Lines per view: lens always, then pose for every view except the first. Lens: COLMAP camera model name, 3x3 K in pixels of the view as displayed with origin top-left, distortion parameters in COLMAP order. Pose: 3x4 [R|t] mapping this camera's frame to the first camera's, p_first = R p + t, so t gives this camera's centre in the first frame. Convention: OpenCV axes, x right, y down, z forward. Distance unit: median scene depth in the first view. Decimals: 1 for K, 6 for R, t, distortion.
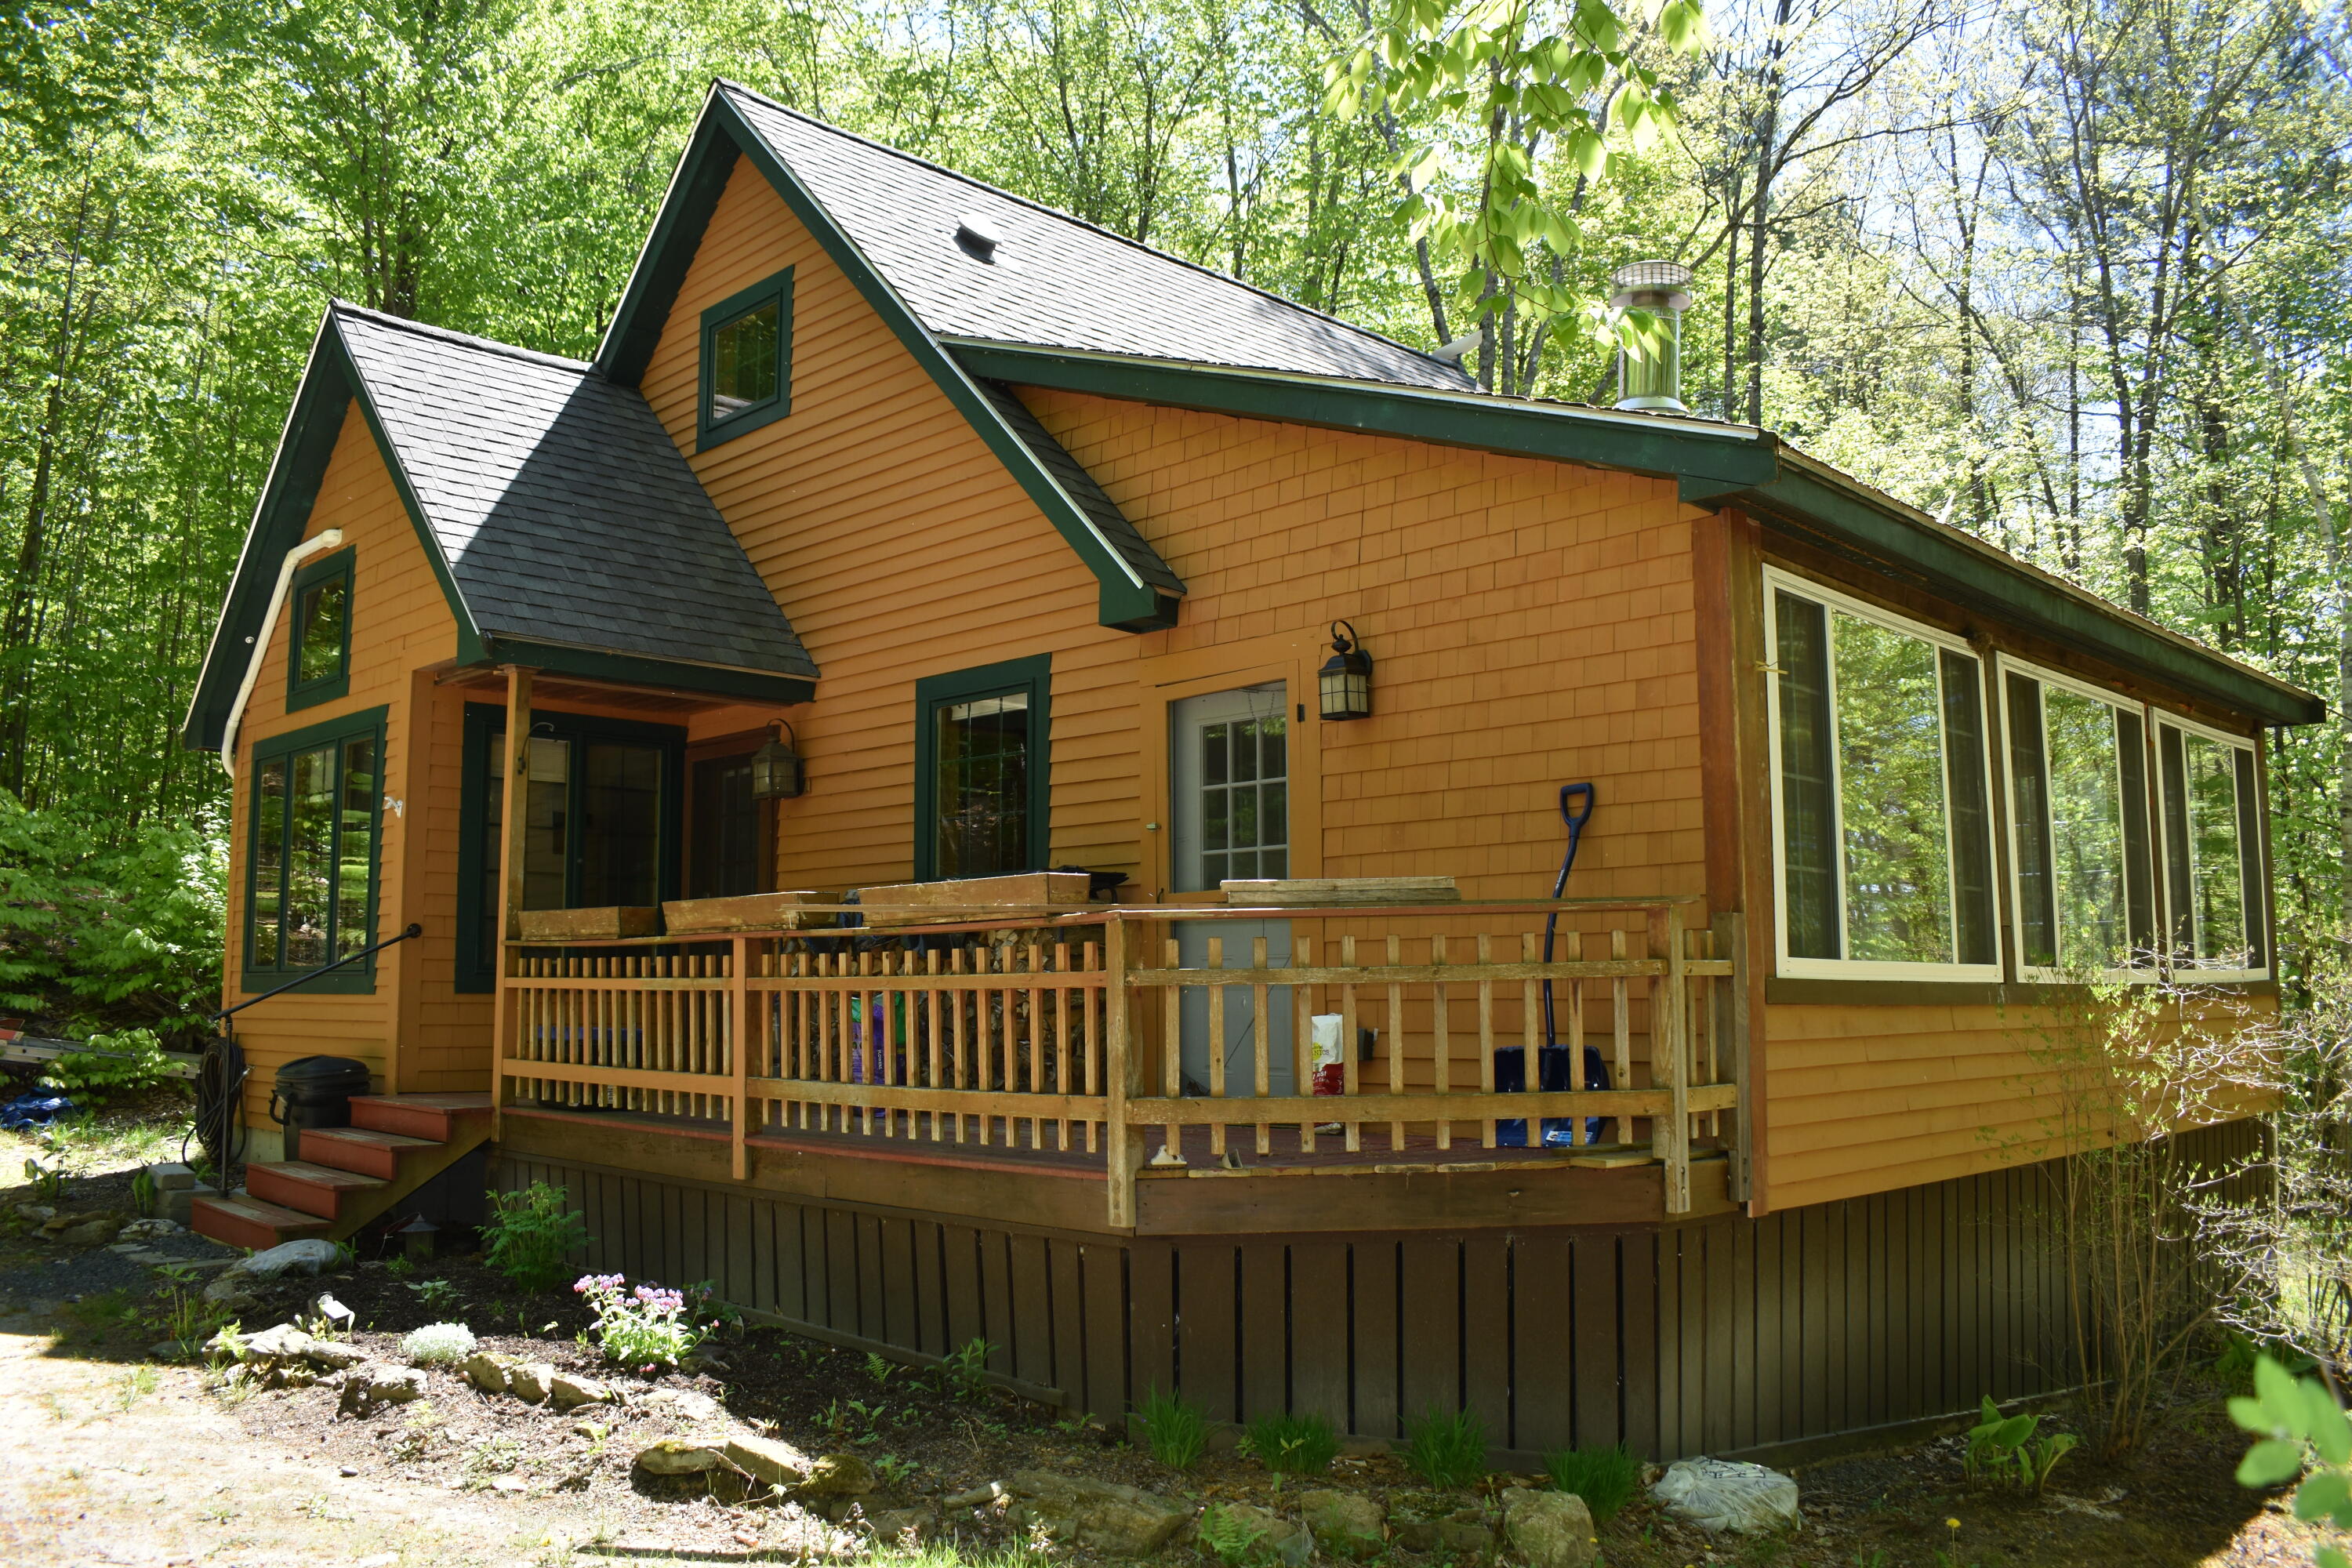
lens RADIAL K [[1827.2, 0, 1183.8], [0, 1827.2, 799.5], [0, 0, 1]] dist [-0.089389, -0.016994]
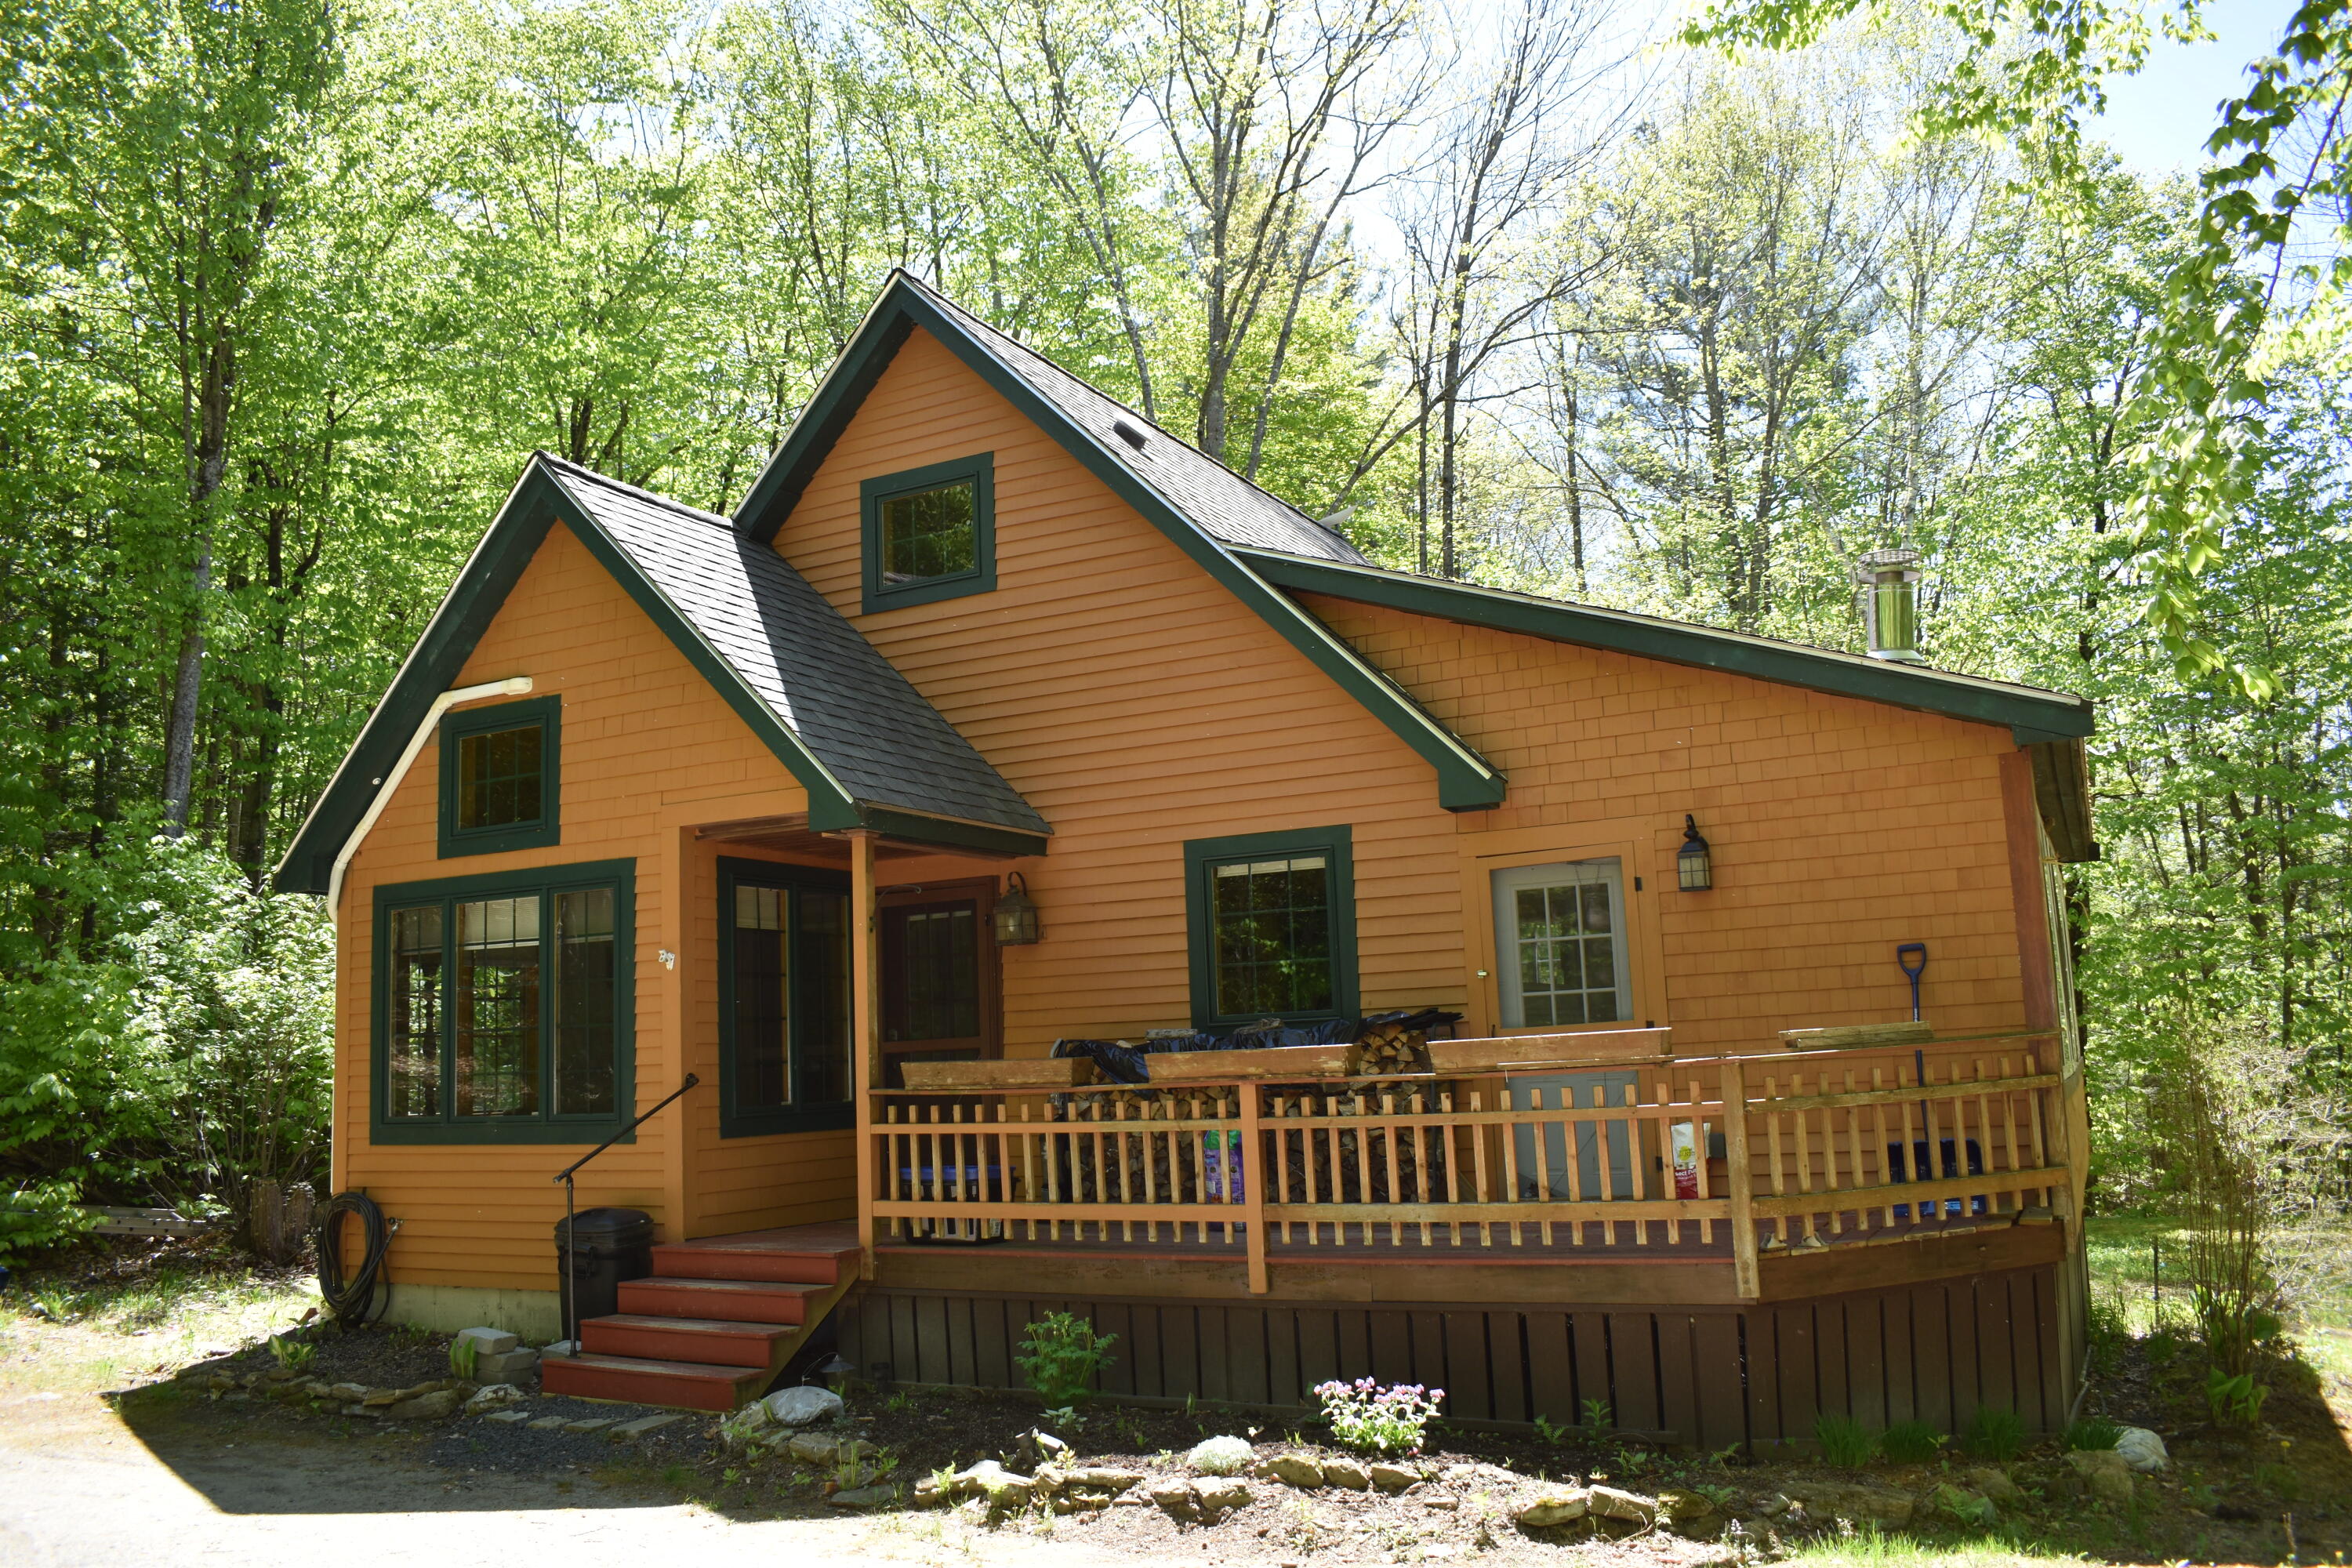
lens RADIAL K [[1827.2, 0, 1167.8], [0, 1827.2, 784.4], [0, 0, 1]] dist [-0.089389, -0.016994]
pose [[0.955719, 0.008104, 0.294169, -0.581887], [0.006685, 0.998765, -0.049231, -0.053481], [-0.294204, 0.049018, 0.954485, -0.097647]]
